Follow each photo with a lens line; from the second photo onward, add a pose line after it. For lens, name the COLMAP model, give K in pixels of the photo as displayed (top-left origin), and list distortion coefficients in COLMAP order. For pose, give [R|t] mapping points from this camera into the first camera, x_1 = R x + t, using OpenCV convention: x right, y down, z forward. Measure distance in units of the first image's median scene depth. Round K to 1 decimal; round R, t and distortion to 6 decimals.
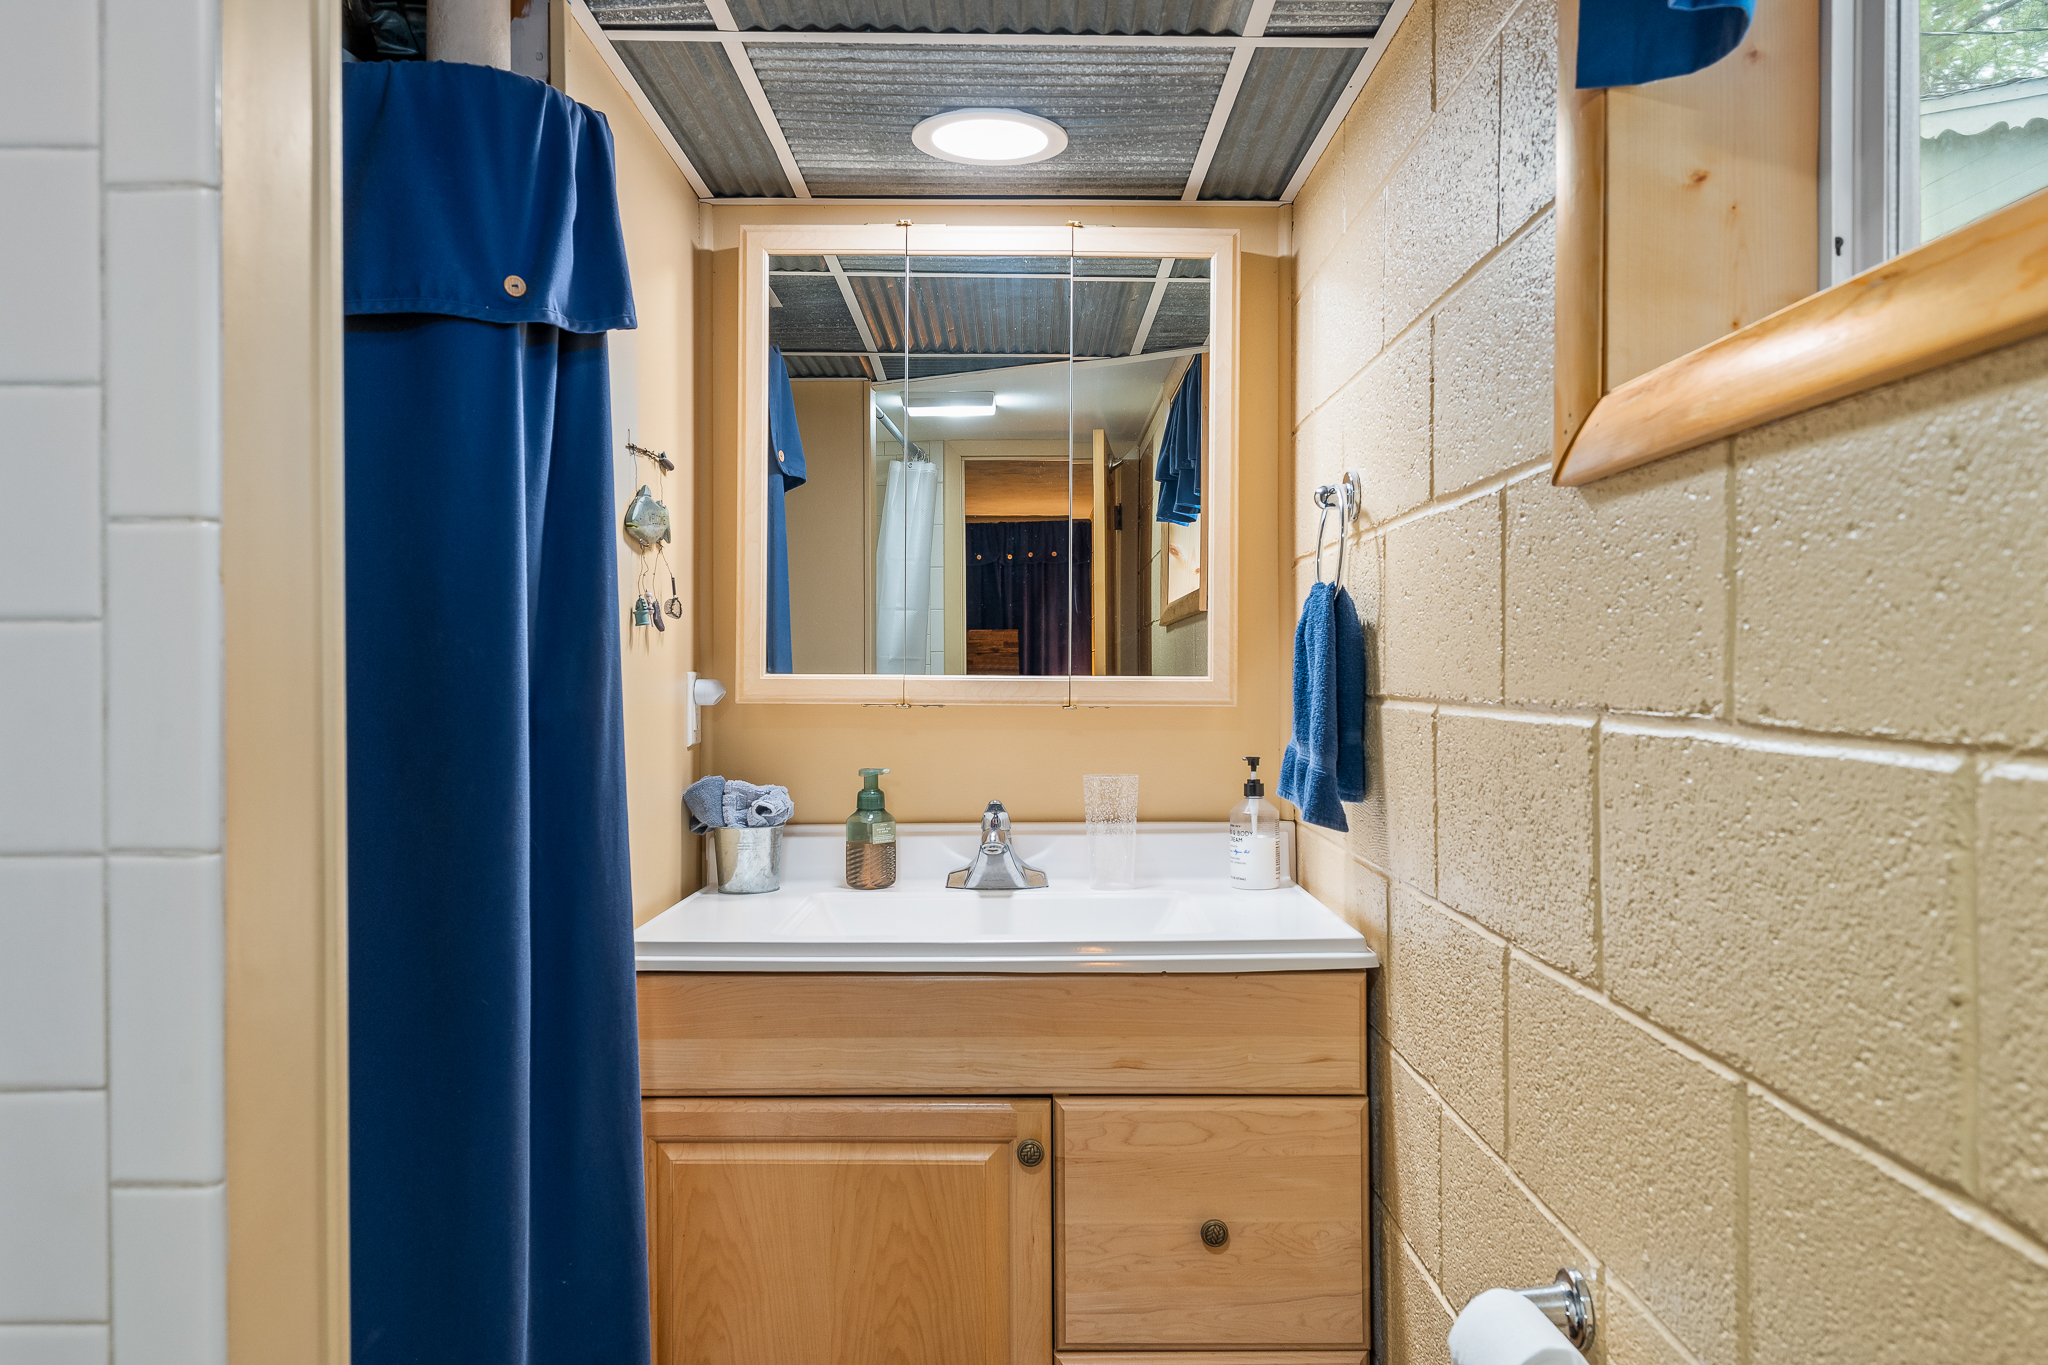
lens RADIAL K [[1370.6, 0, 1022.6], [0, 1370.6, 670.9], [0, 0, 1]] dist [0.002816, -0.007185]
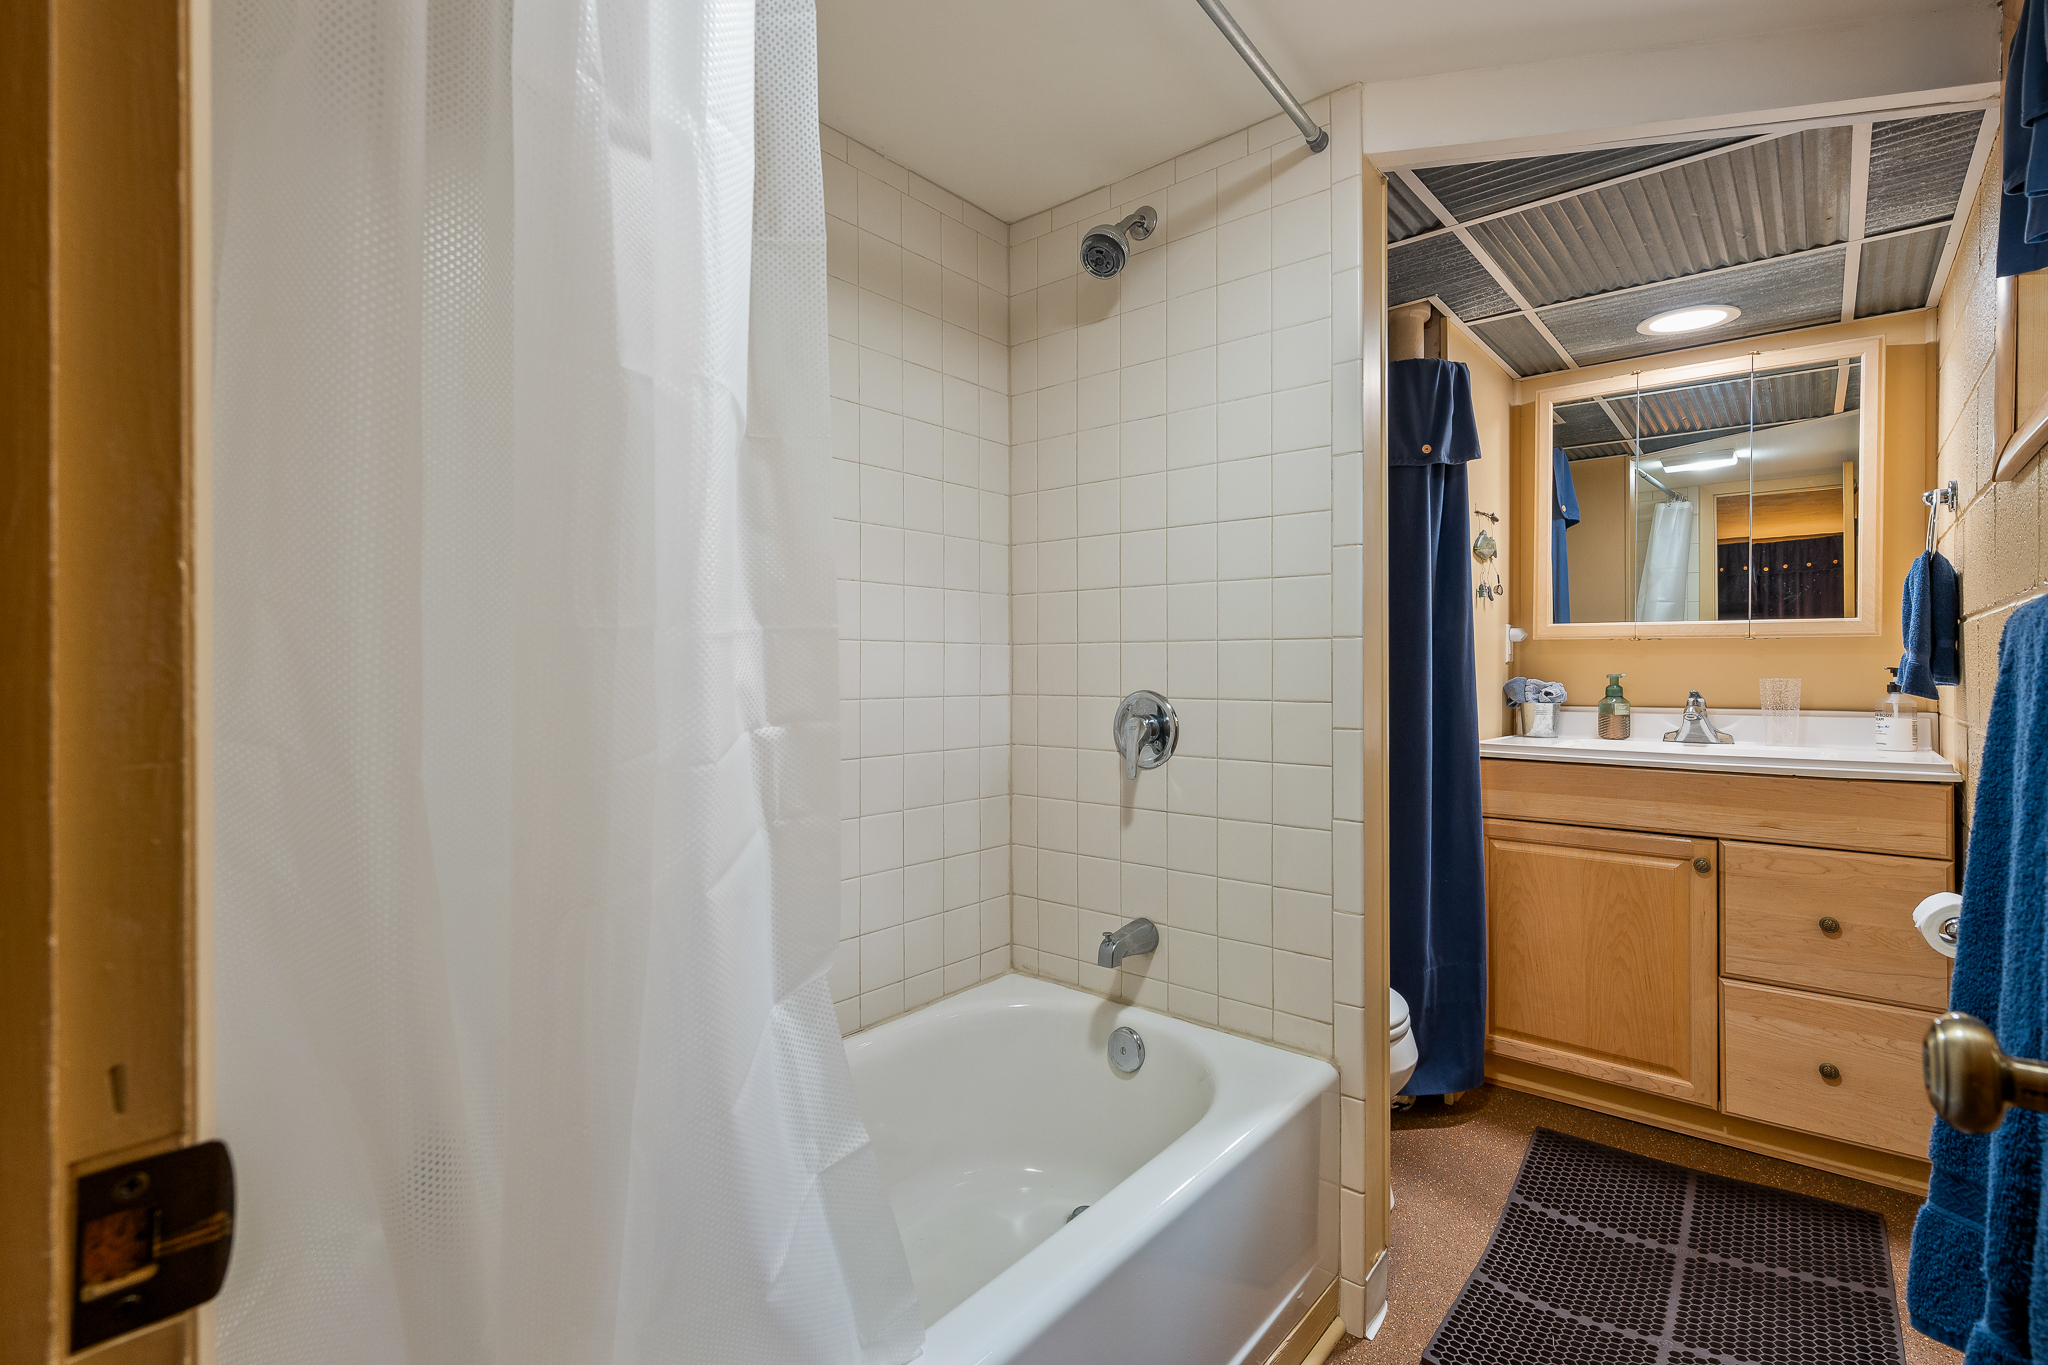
lens RADIAL K [[936.0, 0, 1032.6], [0, 936.0, 668.6], [0, 0, 1]] dist [-0.008600, -0.000134]
pose [[0.758225, 0.001897, -0.651990, 0.124557], [-0.005611, 0.999978, -0.003616, 0.080655], [0.651969, 0.006400, 0.758219, -0.499070]]
